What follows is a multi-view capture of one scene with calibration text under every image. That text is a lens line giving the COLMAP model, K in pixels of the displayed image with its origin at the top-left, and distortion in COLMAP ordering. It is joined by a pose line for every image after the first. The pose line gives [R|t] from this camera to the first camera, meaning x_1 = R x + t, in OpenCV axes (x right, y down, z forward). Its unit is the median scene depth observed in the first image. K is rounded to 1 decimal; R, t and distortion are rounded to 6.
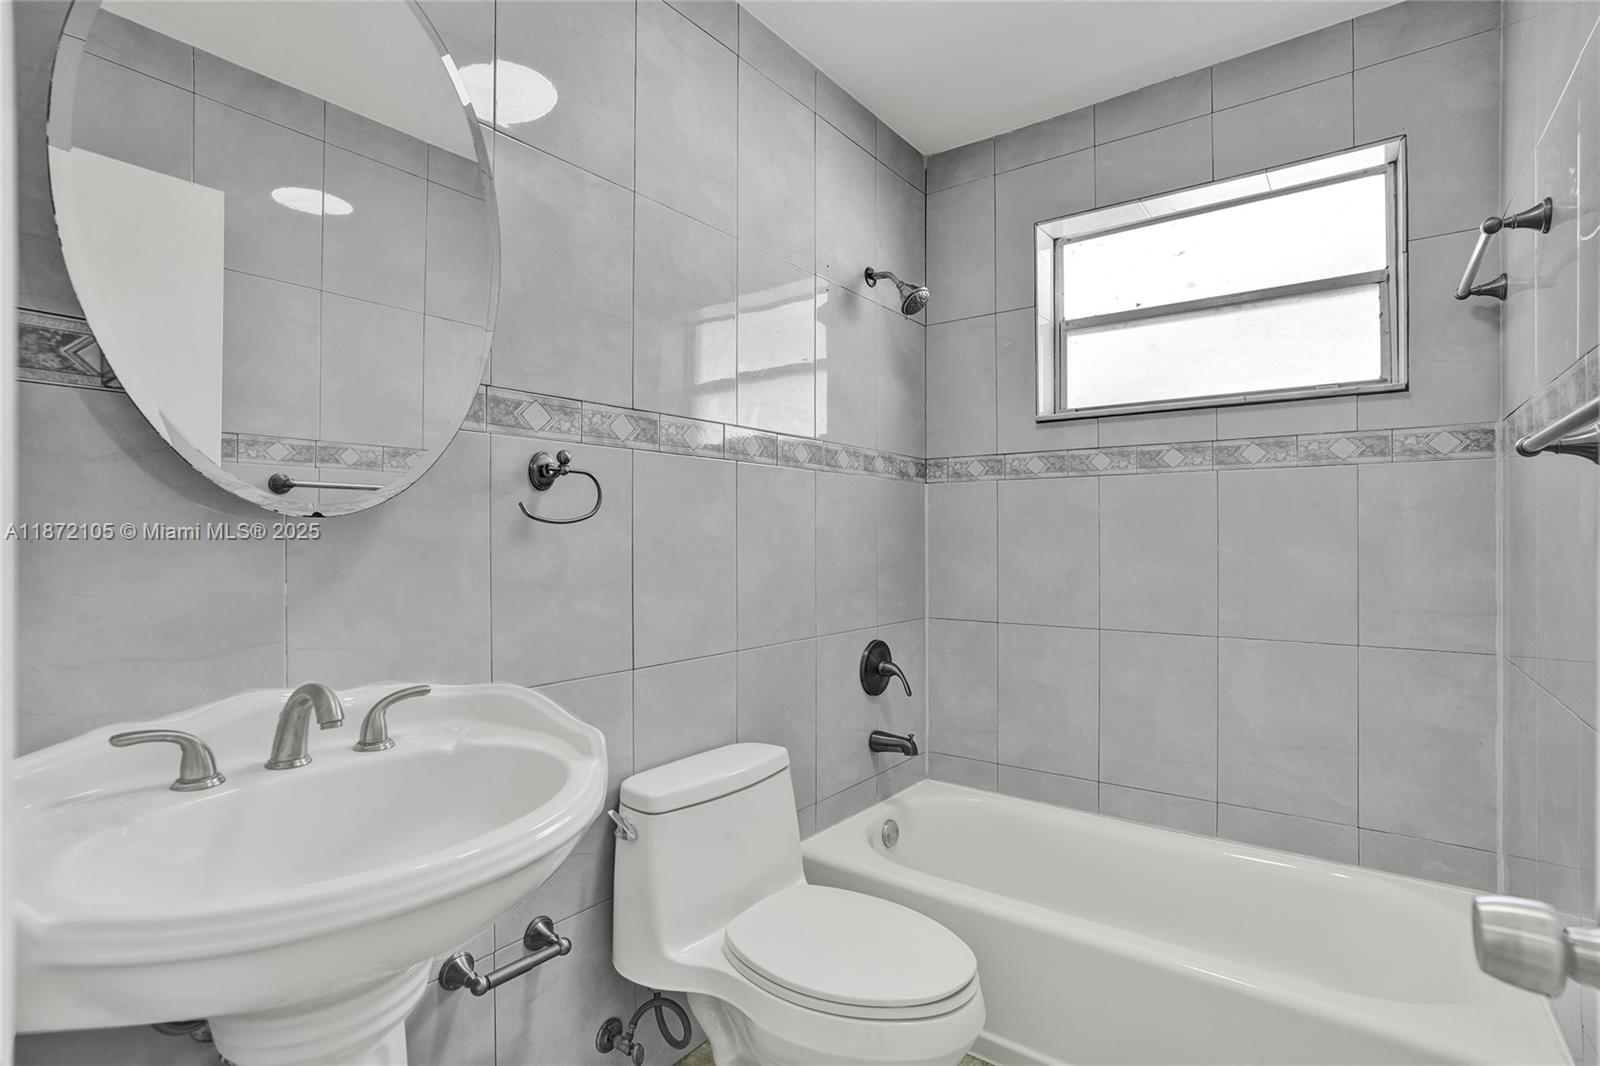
lens RADIAL K [[771.7, 0, 808.3], [0, 771.7, 528.6], [0, 0, 1]] dist [-0.054438, 0.028880]
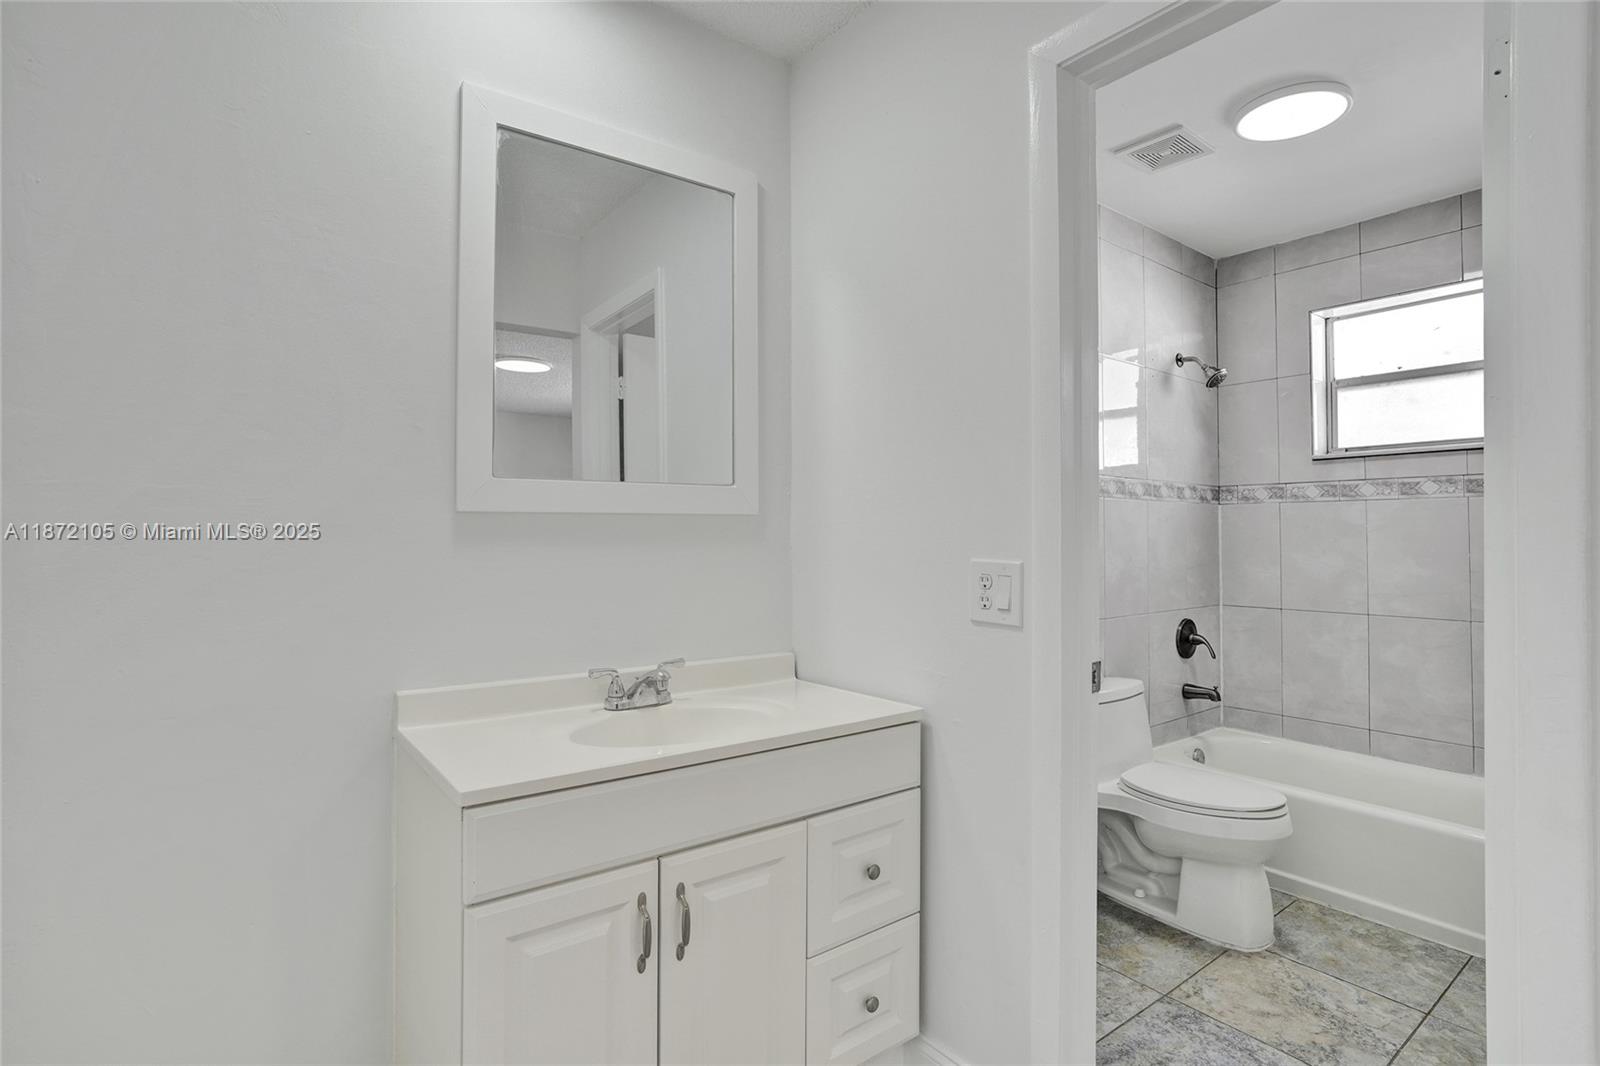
lens RADIAL K [[780.9, 0, 806.2], [0, 780.9, 513.9], [0, 0, 1]] dist [-0.053975, 0.031696]
pose [[0.962295, -0.005903, -0.271943, -0.191235], [0.000725, 0.999817, -0.019138, -0.019091], [0.272006, 0.018219, 0.962123, -0.531853]]
